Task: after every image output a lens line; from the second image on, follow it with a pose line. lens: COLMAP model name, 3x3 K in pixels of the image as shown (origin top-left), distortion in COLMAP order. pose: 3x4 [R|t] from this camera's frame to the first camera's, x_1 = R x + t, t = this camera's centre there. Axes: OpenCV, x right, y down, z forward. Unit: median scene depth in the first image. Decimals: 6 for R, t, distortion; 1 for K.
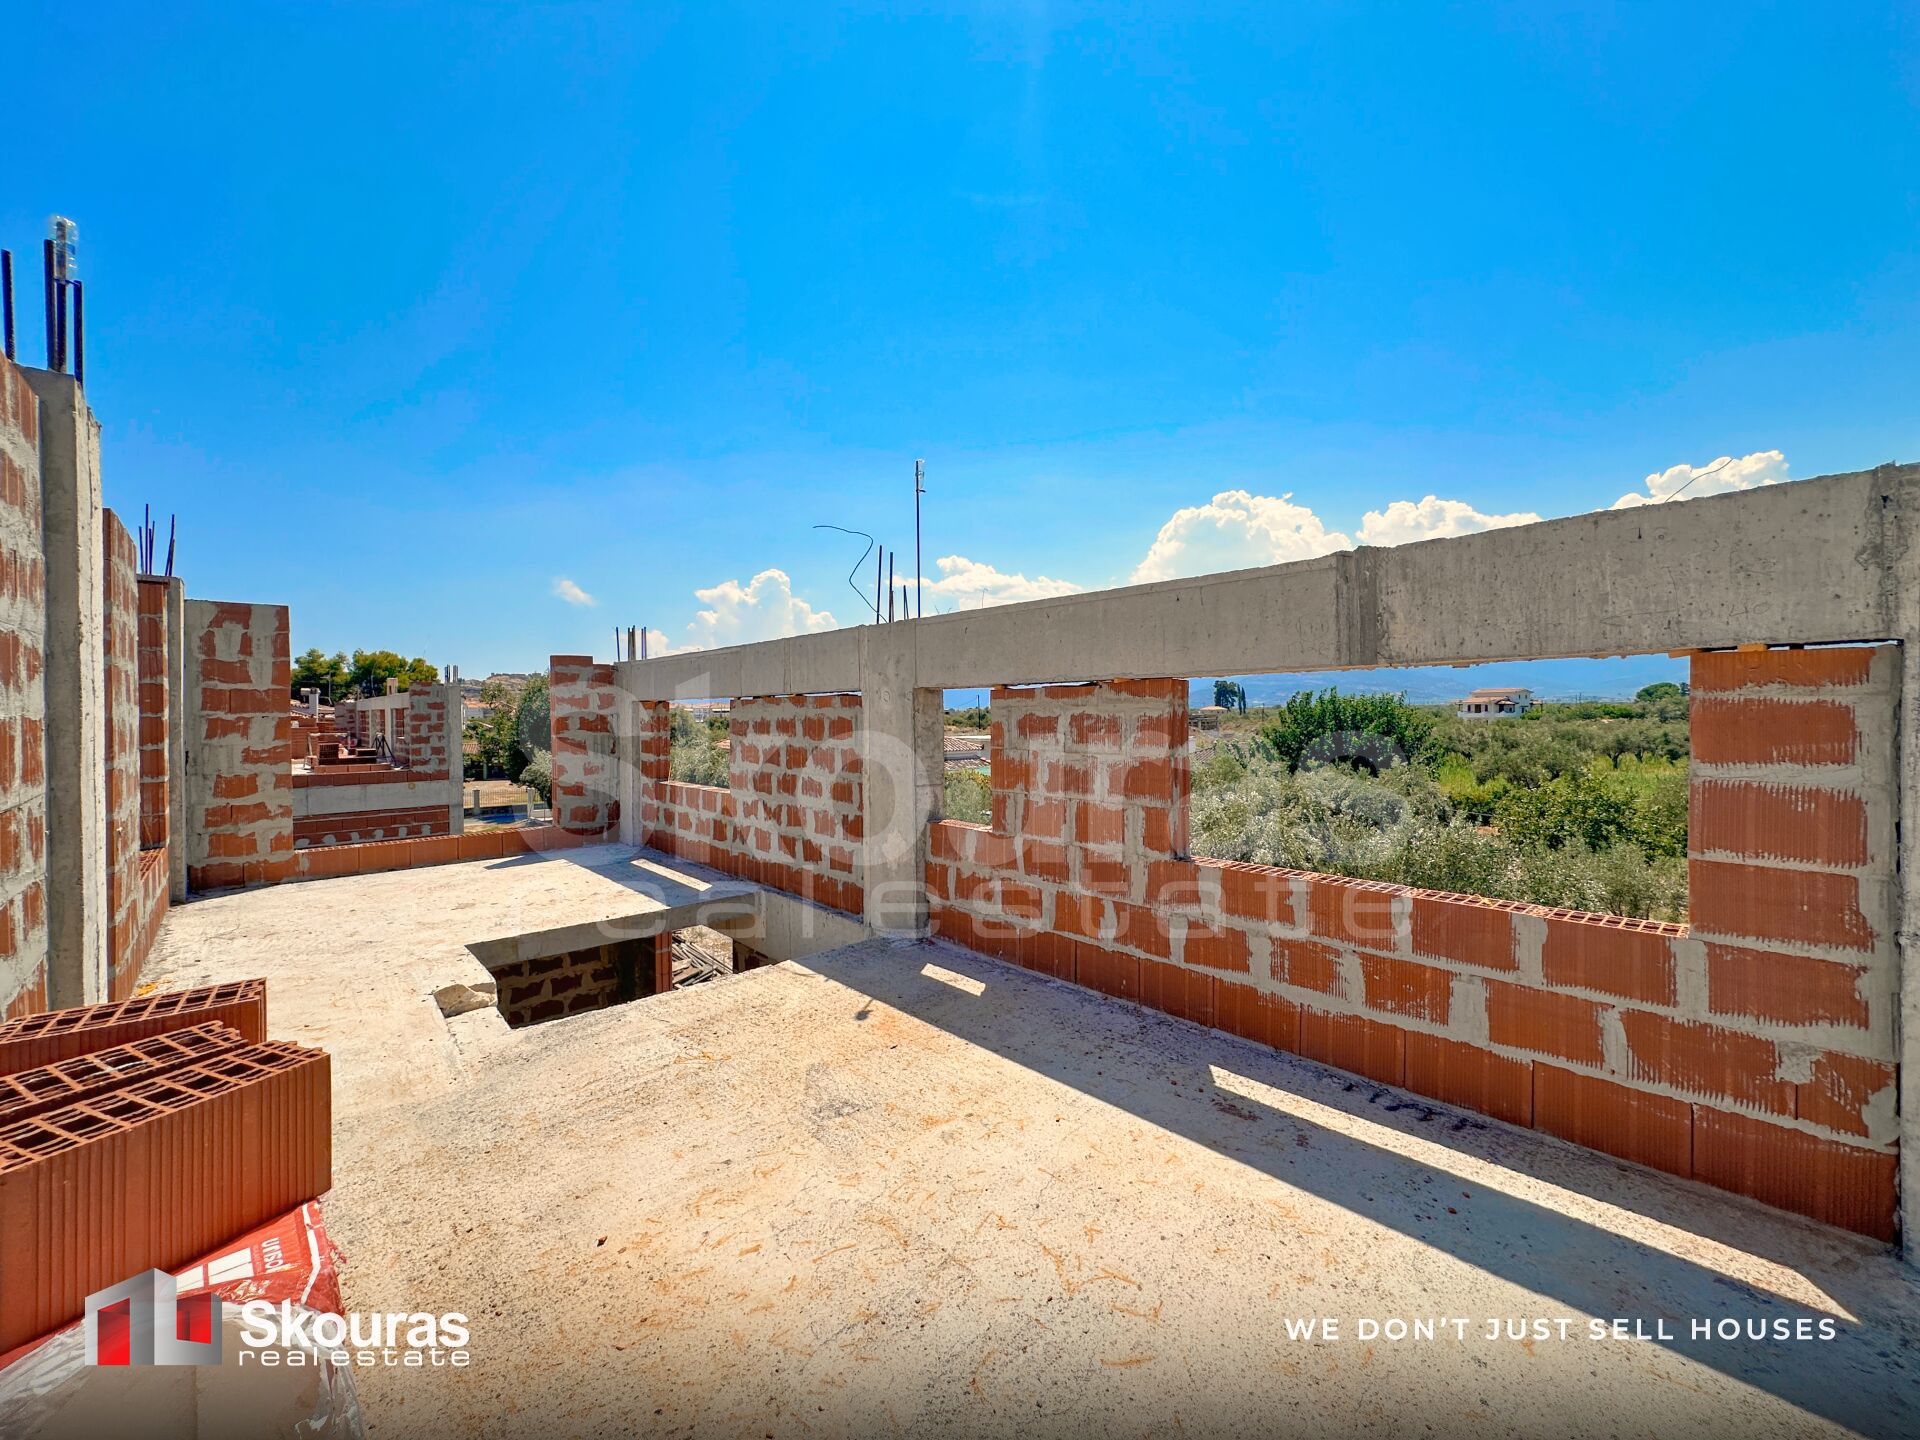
lens RADIAL K [[768.8, 0, 962.7], [0, 768.8, 716.3], [0, 0, 1]] dist [-0.003110, 0.001210]
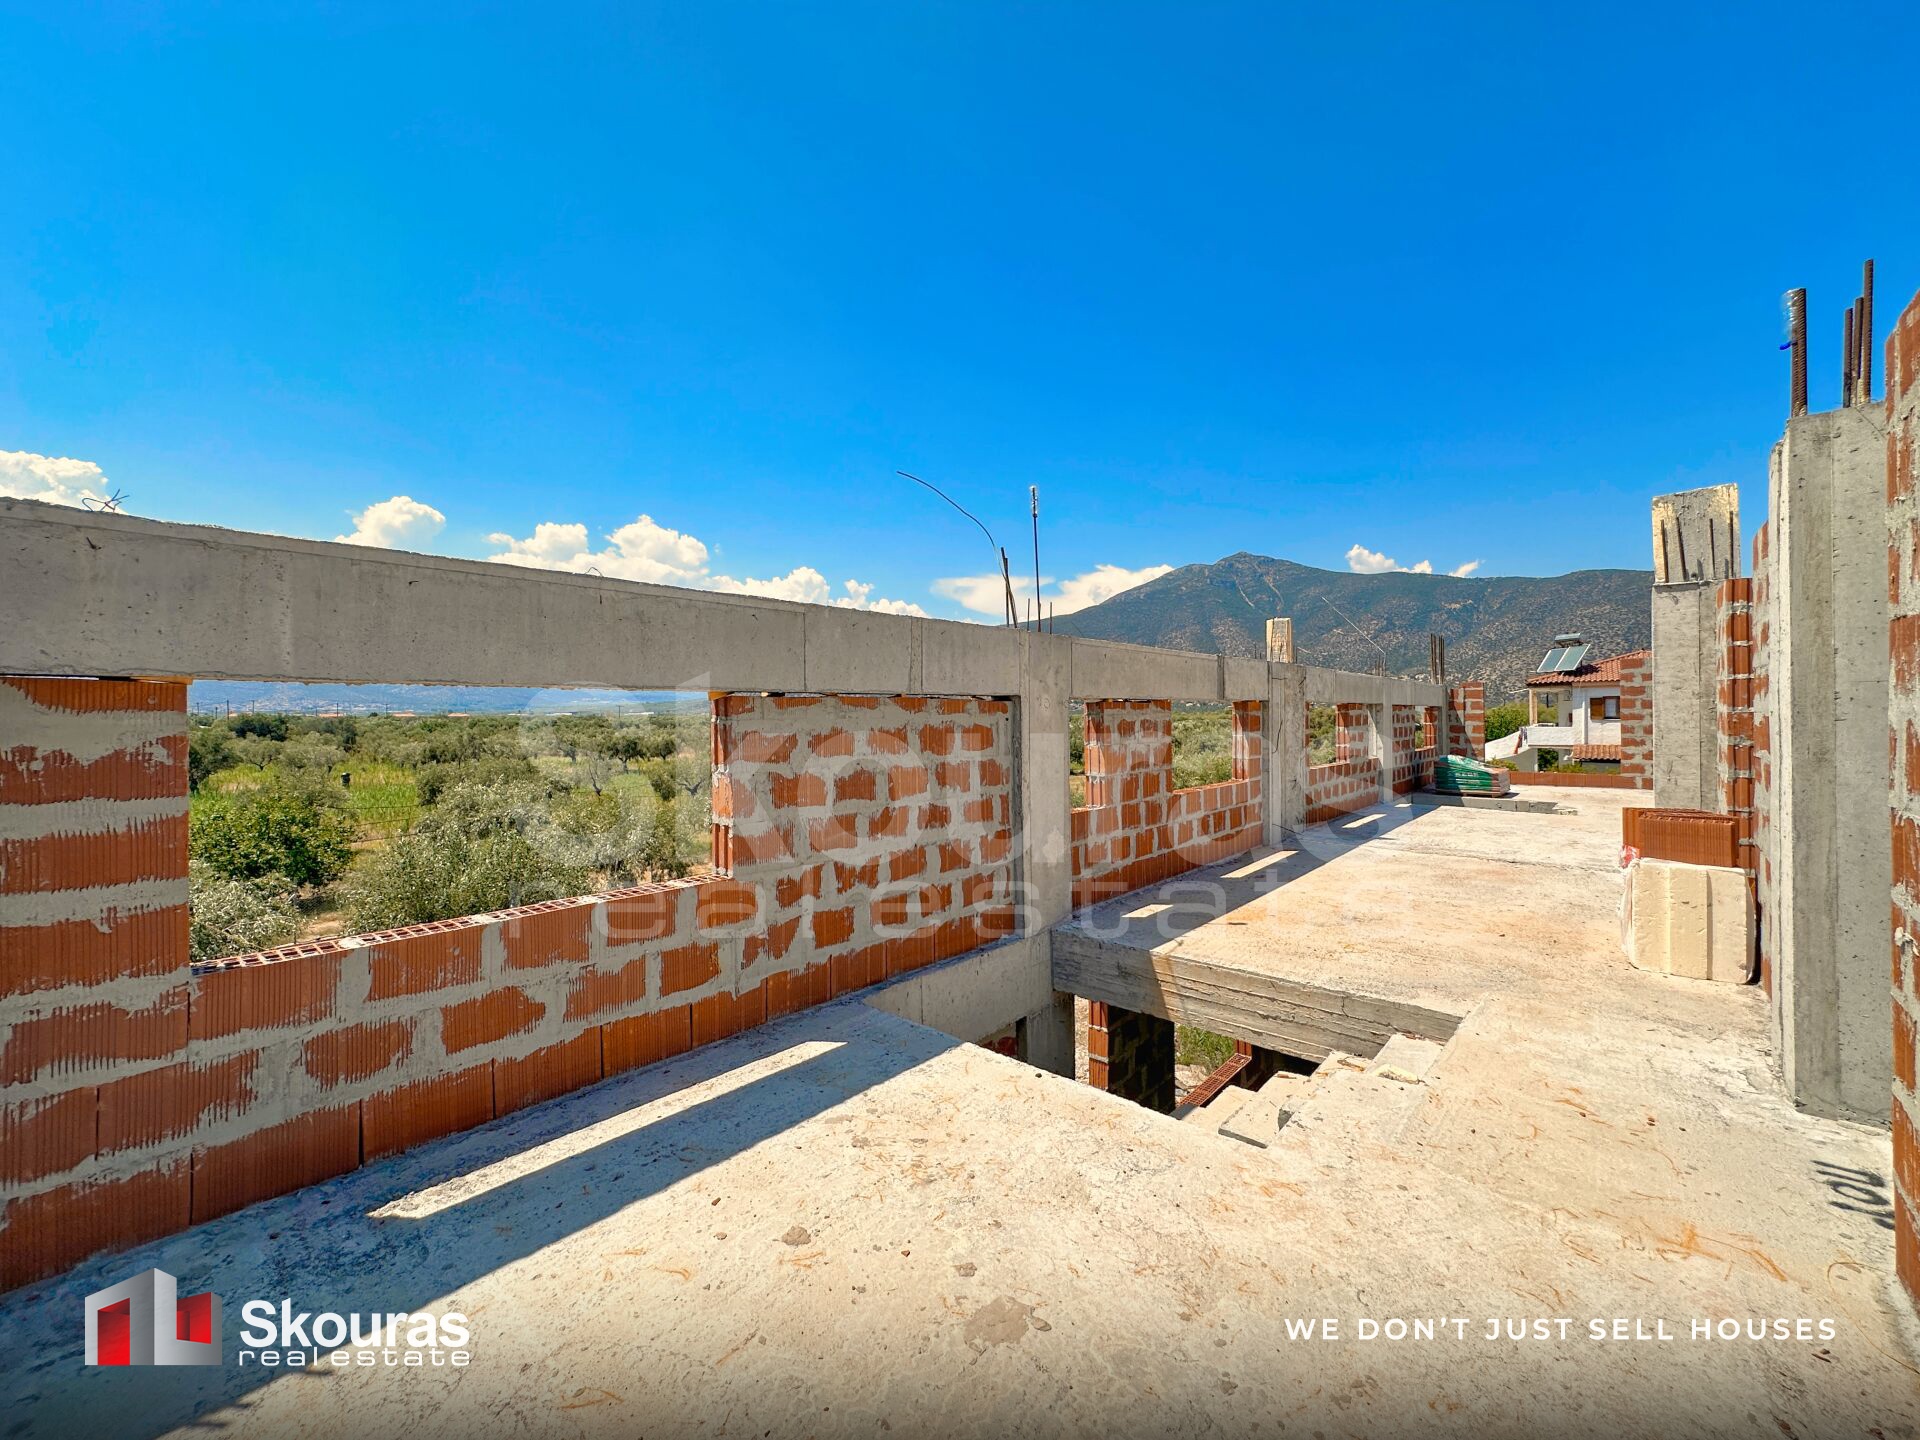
lens RADIAL K [[768.8, 0, 957.0], [0, 768.8, 716.4], [0, 0, 1]] dist [-0.003110, 0.001210]
pose [[-0.096030, 0.008970, 0.995338, -0.894905], [0.014263, 0.999869, -0.007635, -0.001703], [-0.995276, 0.013464, -0.096145, 0.968307]]
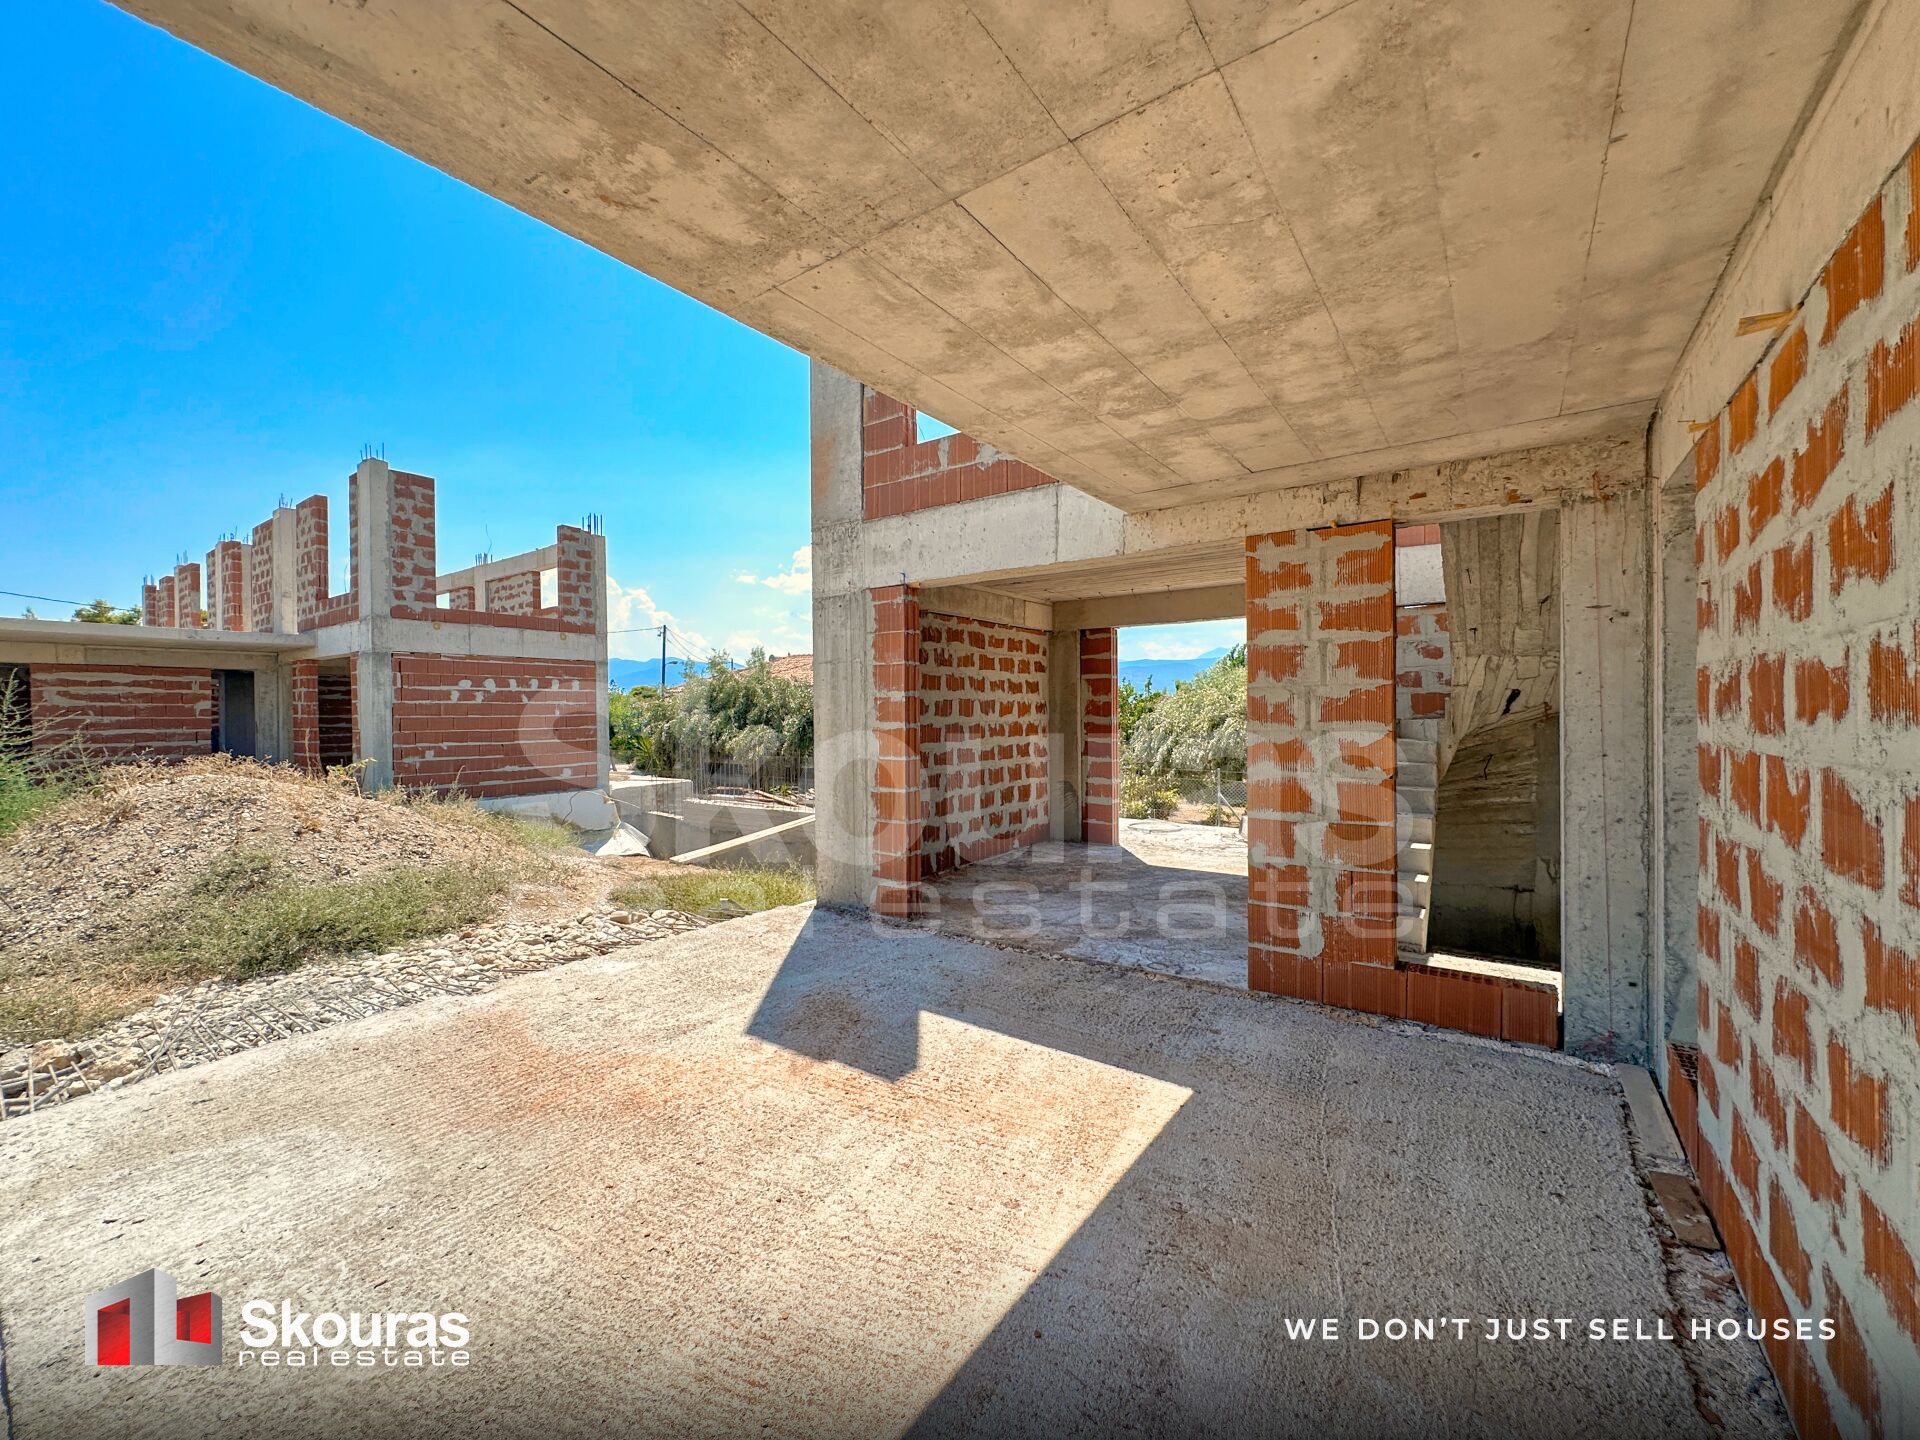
lens RADIAL K [[768.8, 0, 960.0], [0, 768.8, 716.0], [0, 0, 1]] dist [-0.003110, 0.001210]
pose [[0.980929, -0.001402, 0.194363, -1.053547], [0.001775, 0.999997, -0.001743, 0.468222], [-0.194360, 0.002055, 0.980928, -0.022042]]
